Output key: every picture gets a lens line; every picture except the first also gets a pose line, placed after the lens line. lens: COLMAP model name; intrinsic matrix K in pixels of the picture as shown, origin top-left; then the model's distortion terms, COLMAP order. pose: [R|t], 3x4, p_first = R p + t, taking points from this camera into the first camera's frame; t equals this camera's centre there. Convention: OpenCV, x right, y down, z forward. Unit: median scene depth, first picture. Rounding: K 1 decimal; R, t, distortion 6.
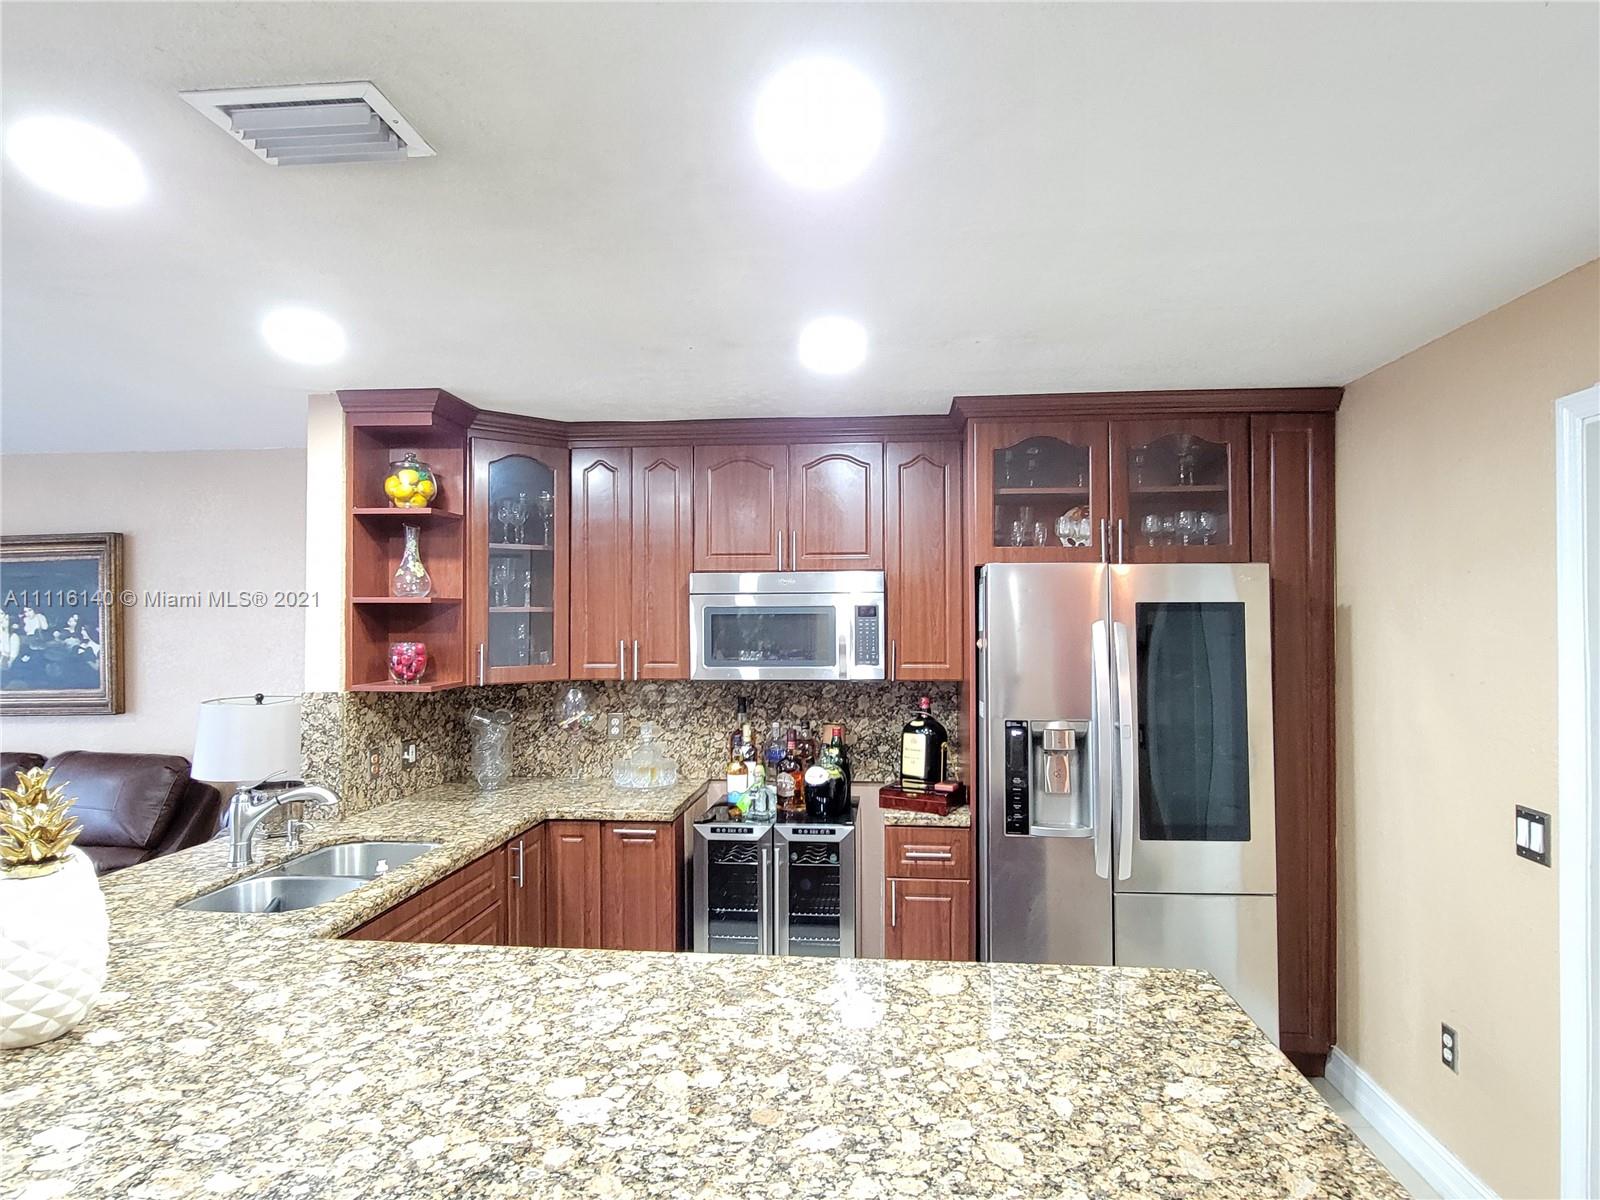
lens RADIAL K [[859.4, 0, 800.0], [0, 859.4, 600.0], [0, 0, 1]] dist [-0.001539, -0.001478]
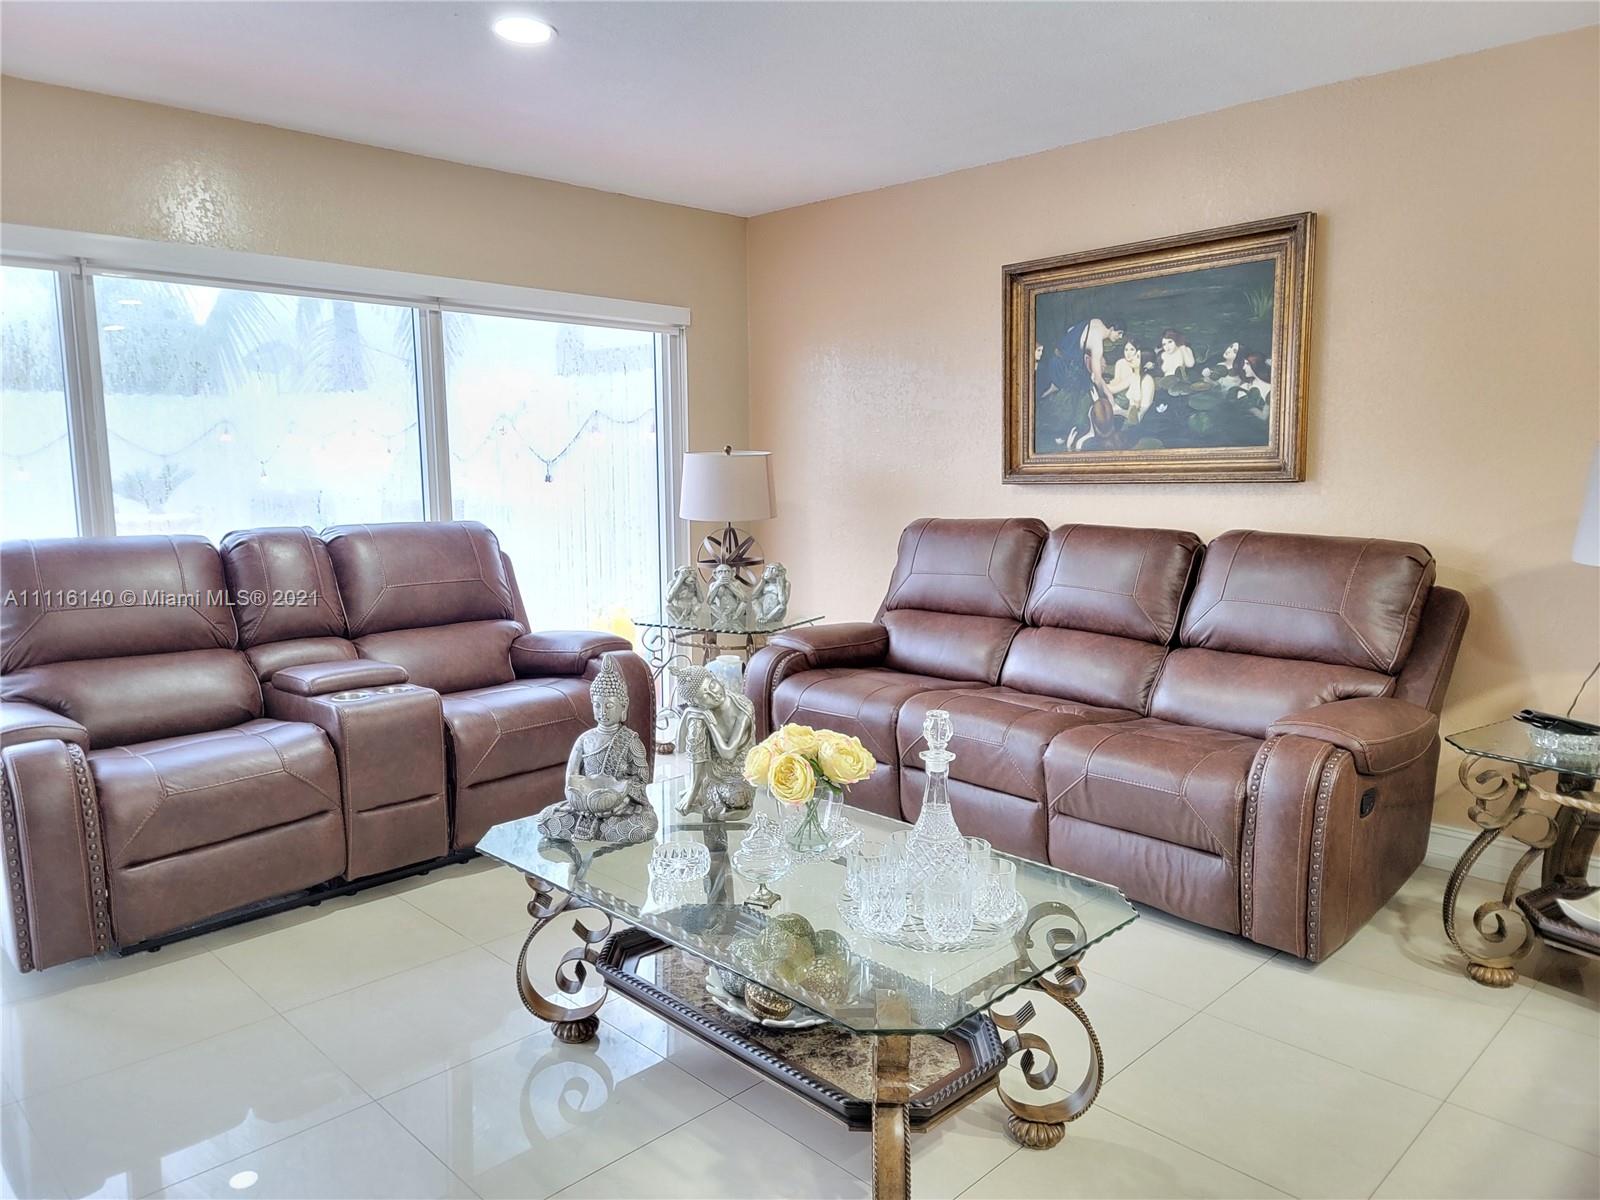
lens RADIAL K [[1091.7, 0, 800.0], [0, 1091.7, 600.0], [0, 0, 1]] dist [0.073525, -0.065046]
pose [[0.761619, 0.085599, -0.642347, -0.635818], [0.017914, 0.988077, 0.152912, 0.101745], [0.647778, -0.127968, 0.751005, 0.053444]]
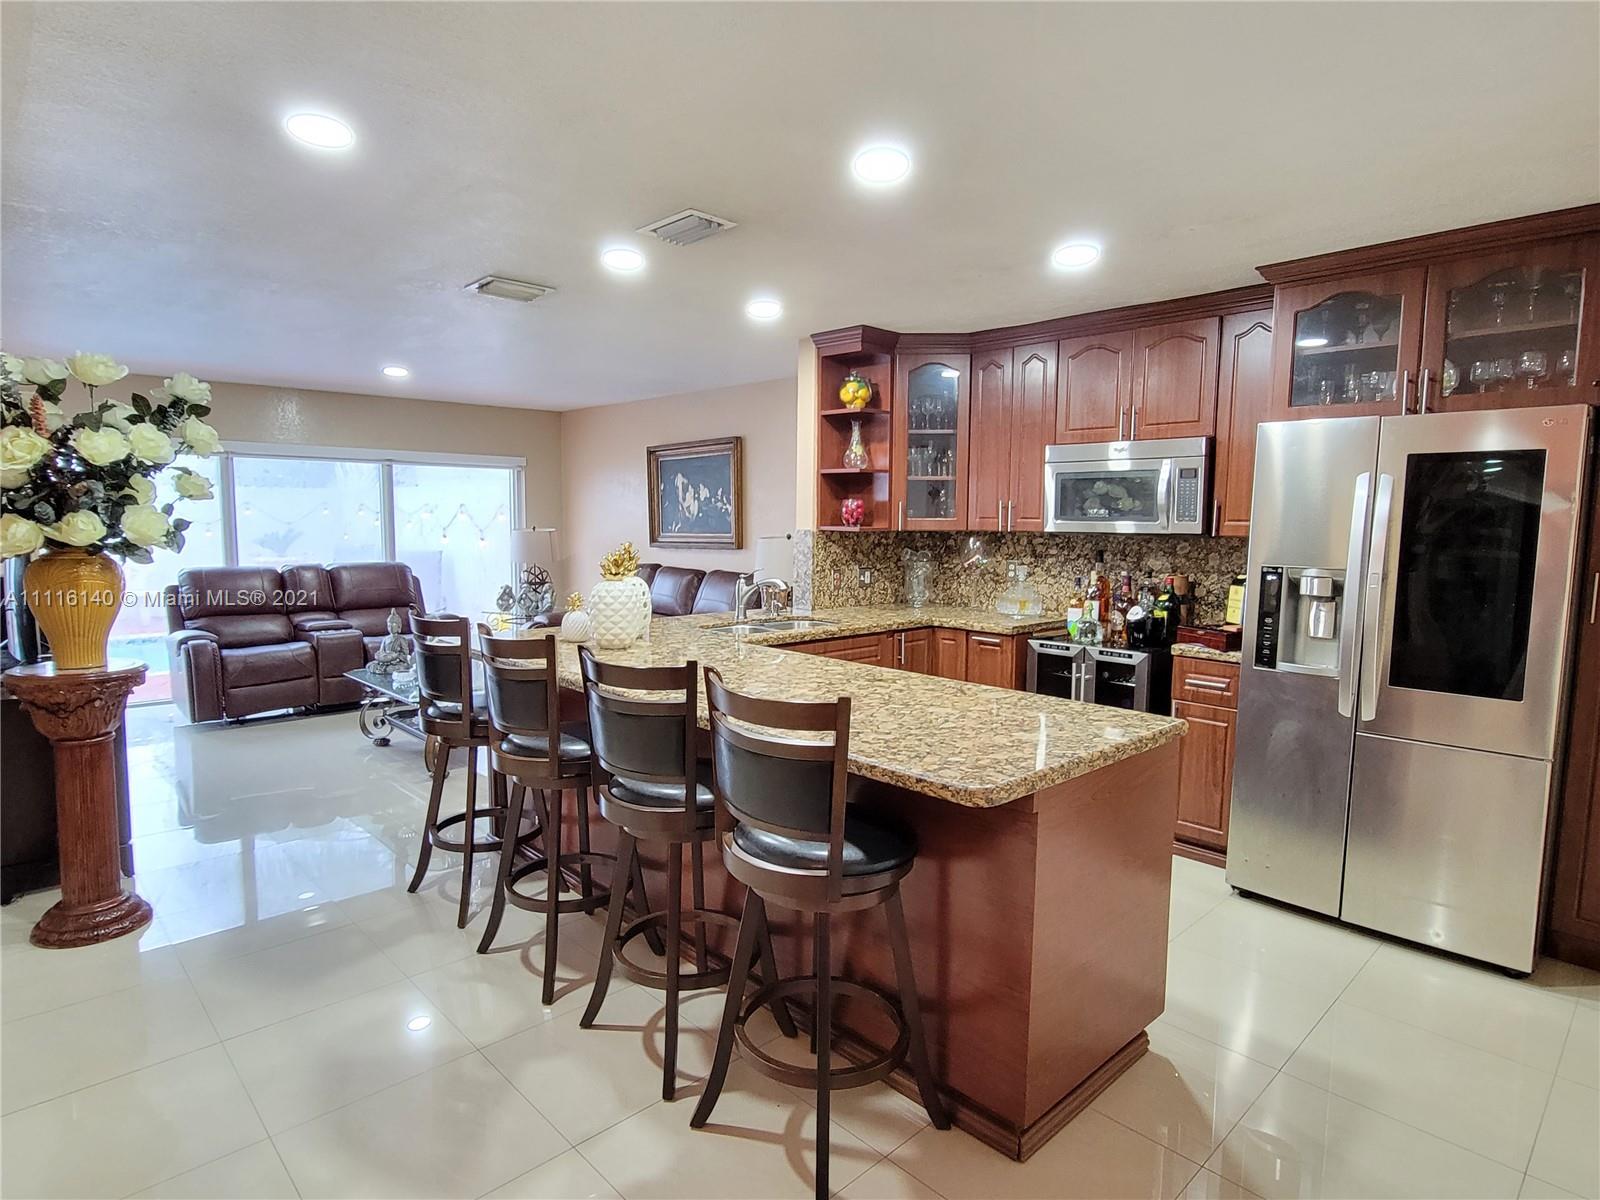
lens RADIAL K [[857.3, 0, 800.0], [0, 857.3, 600.0], [0, 0, 1]] dist [-0.016424, 0.000580]
pose [[0.755224, 0.073850, -0.651294, 0.448046], [0.007247, 0.992631, 0.120957, 0.040516], [0.655427, -0.096070, 0.749123, -0.192736]]
